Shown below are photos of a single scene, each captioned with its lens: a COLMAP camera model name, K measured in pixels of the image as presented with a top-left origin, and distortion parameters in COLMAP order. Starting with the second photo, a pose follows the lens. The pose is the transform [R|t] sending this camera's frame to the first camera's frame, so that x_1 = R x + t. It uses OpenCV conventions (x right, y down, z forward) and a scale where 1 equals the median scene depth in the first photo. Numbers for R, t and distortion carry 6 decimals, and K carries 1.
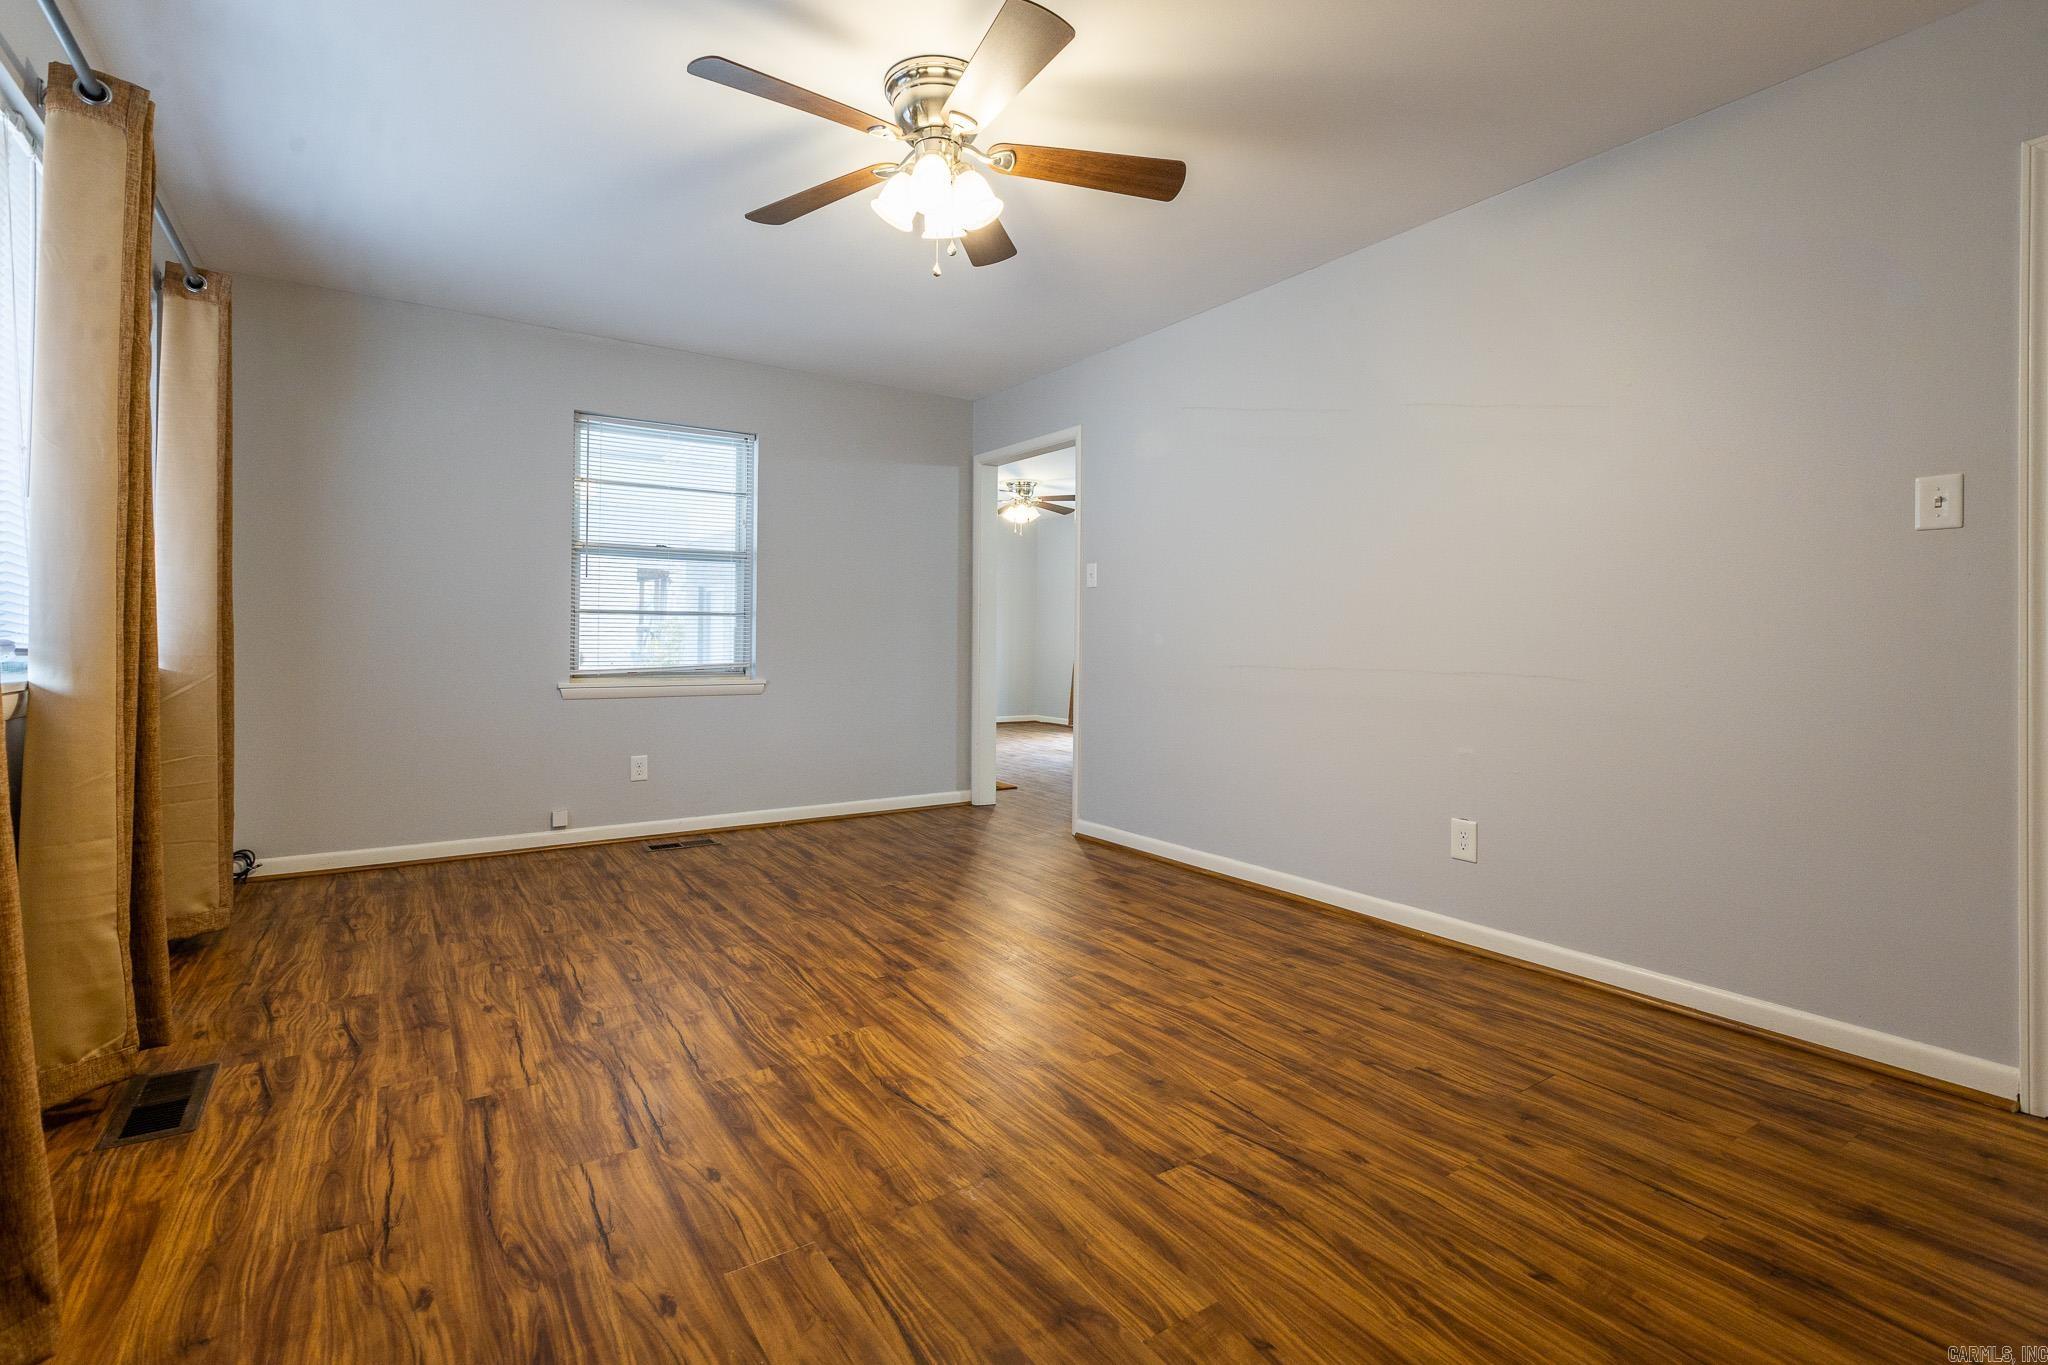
lens RADIAL K [[932.5, 0, 1027.5], [0, 932.5, 632.0], [0, 0, 1]] dist [-0.000092, -0.001102]
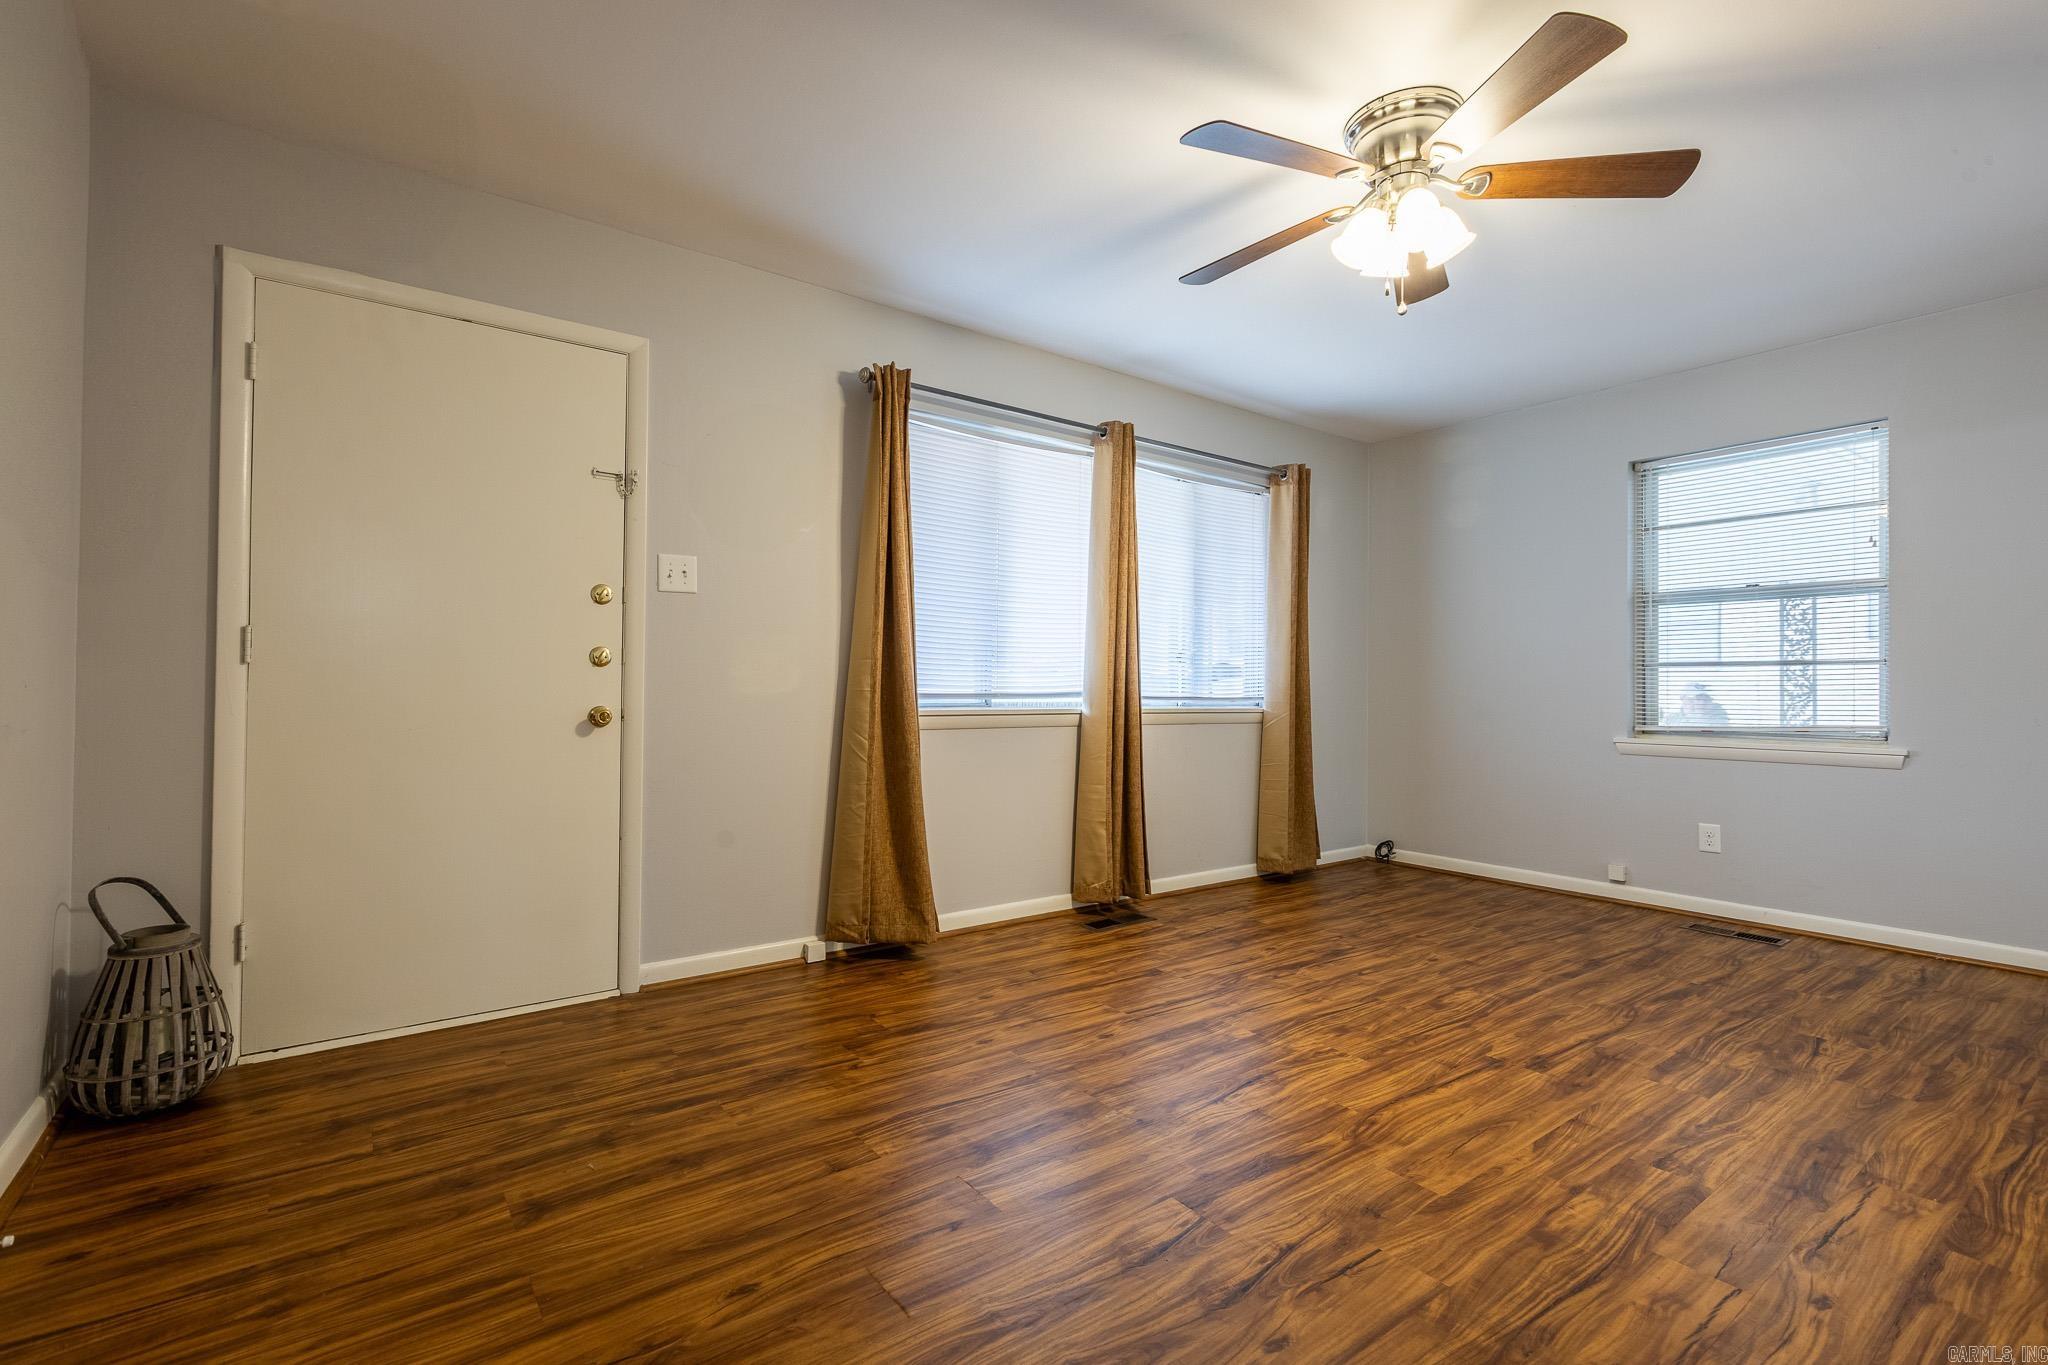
lens RADIAL K [[930.1, 0, 1015.4], [0, 930.1, 663.9], [0, 0, 1]] dist [-0.000047, -0.000779]
pose [[0.033291, -0.031958, -0.998935, 0.848462], [0.002470, 0.999488, -0.031894, 0.010782], [0.999443, -0.001405, 0.033352, 0.559191]]
